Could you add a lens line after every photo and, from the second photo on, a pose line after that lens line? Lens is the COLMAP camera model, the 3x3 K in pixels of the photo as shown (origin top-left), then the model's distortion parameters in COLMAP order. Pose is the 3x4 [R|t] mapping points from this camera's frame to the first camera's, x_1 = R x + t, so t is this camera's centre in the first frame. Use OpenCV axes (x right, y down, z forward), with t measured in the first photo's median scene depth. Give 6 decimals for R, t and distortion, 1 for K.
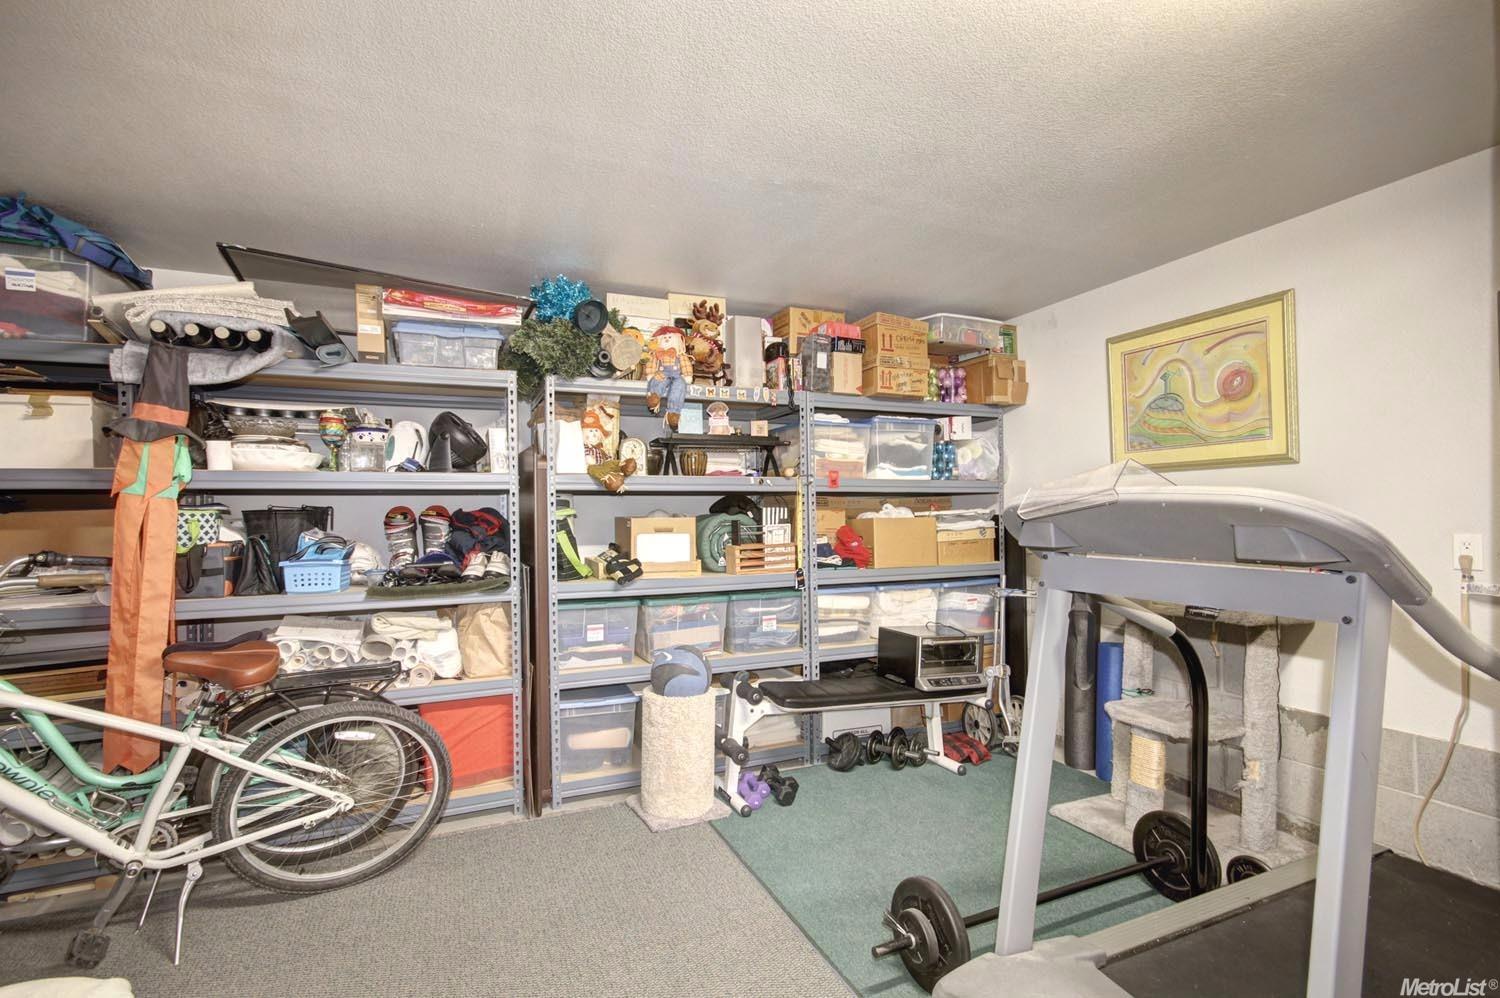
lens RADIAL K [[698.5, 0, 750.1], [0, 698.5, 511.9], [0, 0, 1]] dist [0.007325, -0.003774]
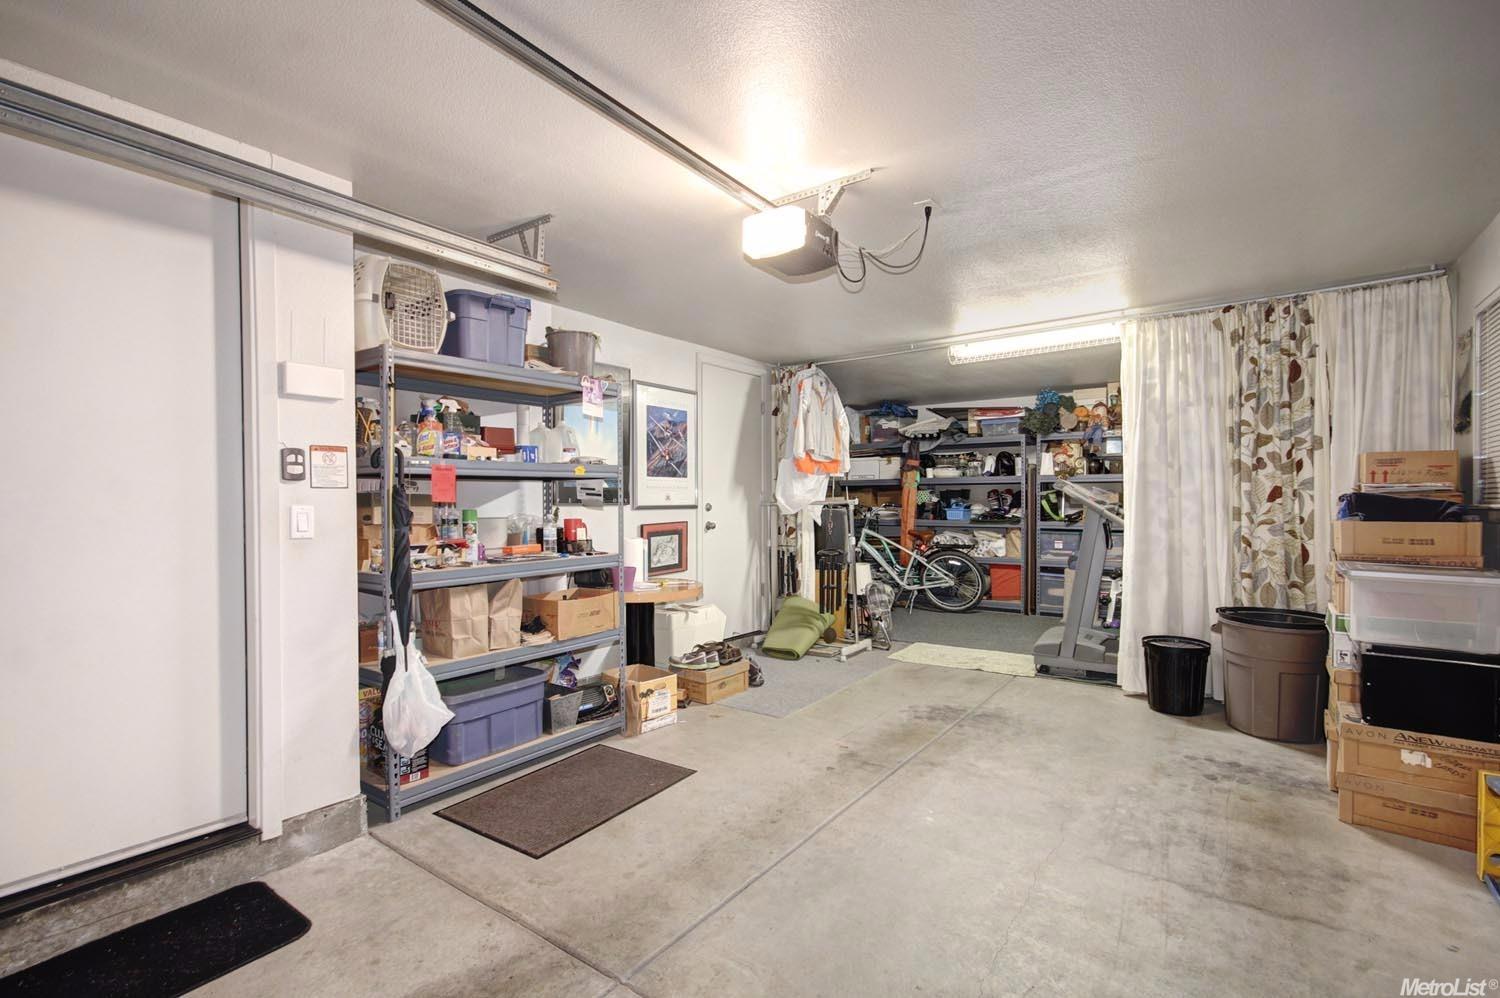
lens RADIAL K [[698.5, 0, 749.9], [0, 698.5, 500.1], [0, 0, 1]] dist [0.007325, -0.003774]
pose [[0.502438, 0.013263, -0.864512, 1.380334], [-0.000052, 0.999883, 0.015310, -0.008542], [0.864613, -0.007647, 0.502380, -1.126260]]
